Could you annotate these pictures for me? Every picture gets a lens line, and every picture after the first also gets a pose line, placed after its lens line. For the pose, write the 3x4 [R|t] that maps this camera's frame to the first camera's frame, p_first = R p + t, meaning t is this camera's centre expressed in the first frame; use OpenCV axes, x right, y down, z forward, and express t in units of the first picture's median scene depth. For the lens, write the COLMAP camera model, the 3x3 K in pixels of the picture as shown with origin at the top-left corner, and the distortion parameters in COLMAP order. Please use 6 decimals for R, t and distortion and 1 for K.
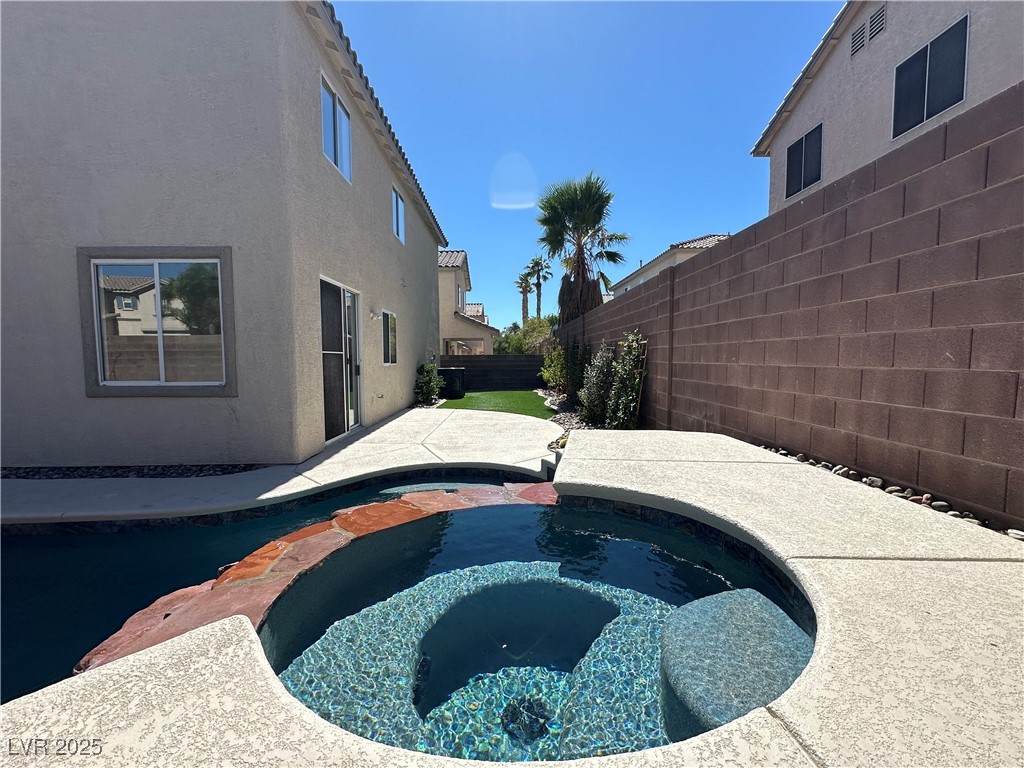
lens RADIAL K [[443.6, 0, 519.3], [0, 443.6, 386.1], [0, 0, 1]] dist [0.000970, 0.000696]
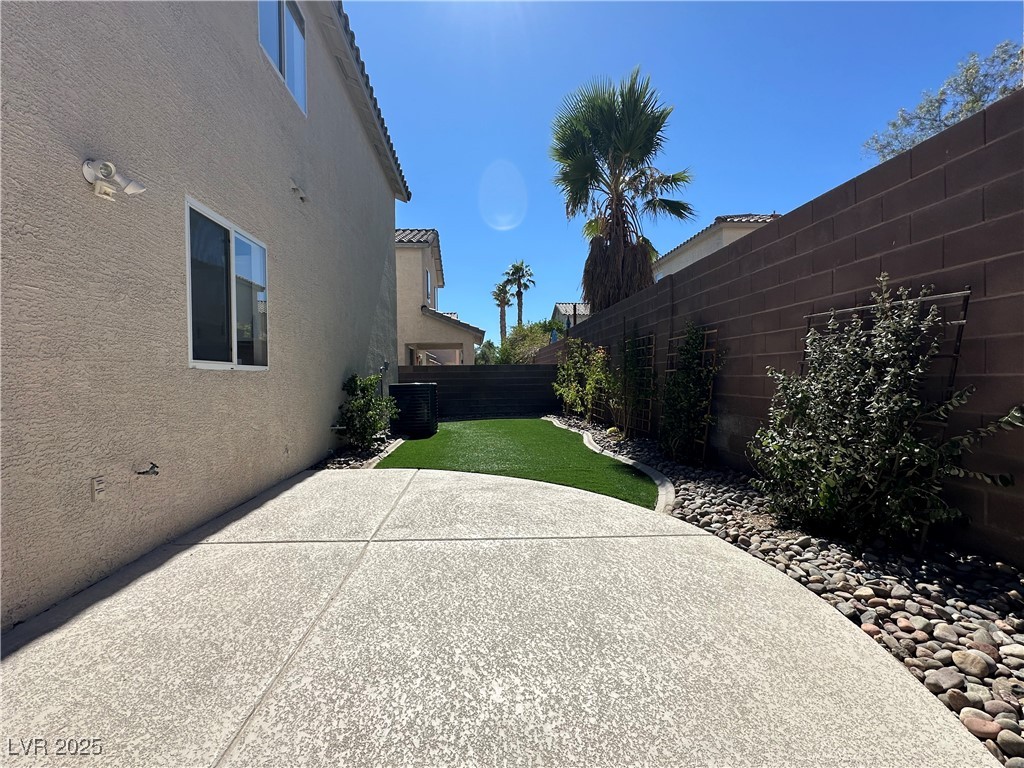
lens RADIAL K [[443.6, 0, 514.5], [0, 443.6, 383.3], [0, 0, 1]] dist [0.000970, 0.000696]
pose [[0.998520, -0.006329, 0.054010, -0.054529], [0.009166, 0.998582, -0.052438, -0.009462], [-0.053602, 0.052855, 0.997163, 0.430699]]
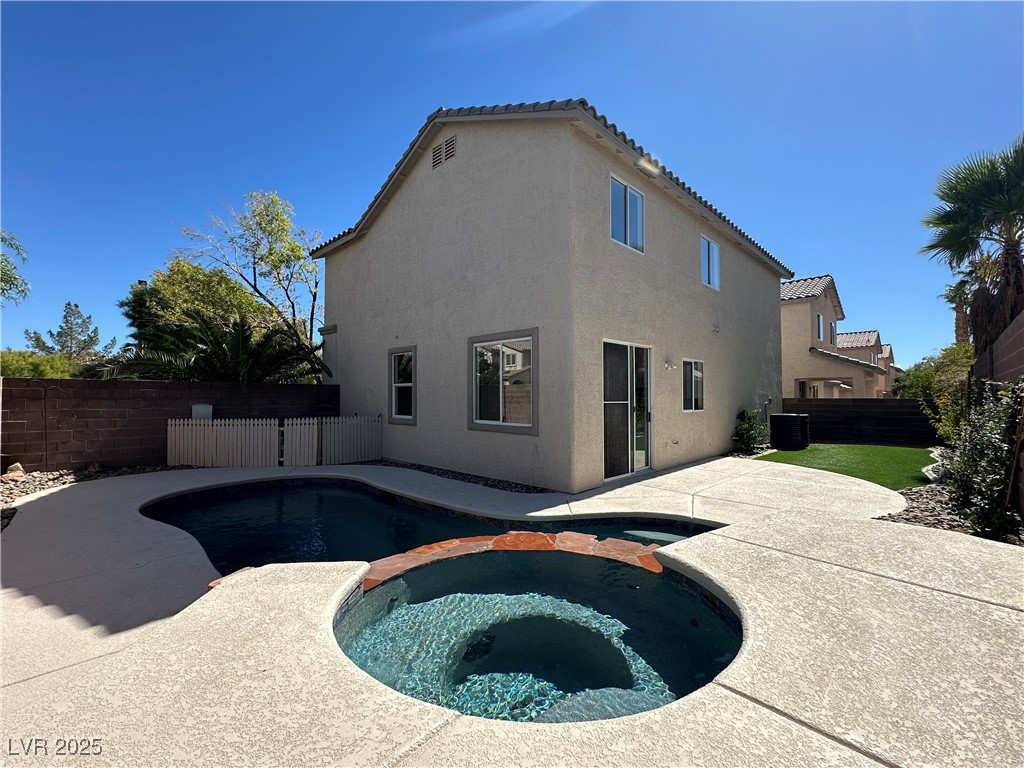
lens RADIAL K [[443.6, 0, 519.5], [0, 443.6, 384.1], [0, 0, 1]] dist [0.000970, 0.000696]
pose [[0.699403, -0.011452, -0.714636, 0.108635], [-0.051806, 0.996429, -0.066669, -0.015220], [0.712847, 0.083650, 0.696313, 0.003834]]
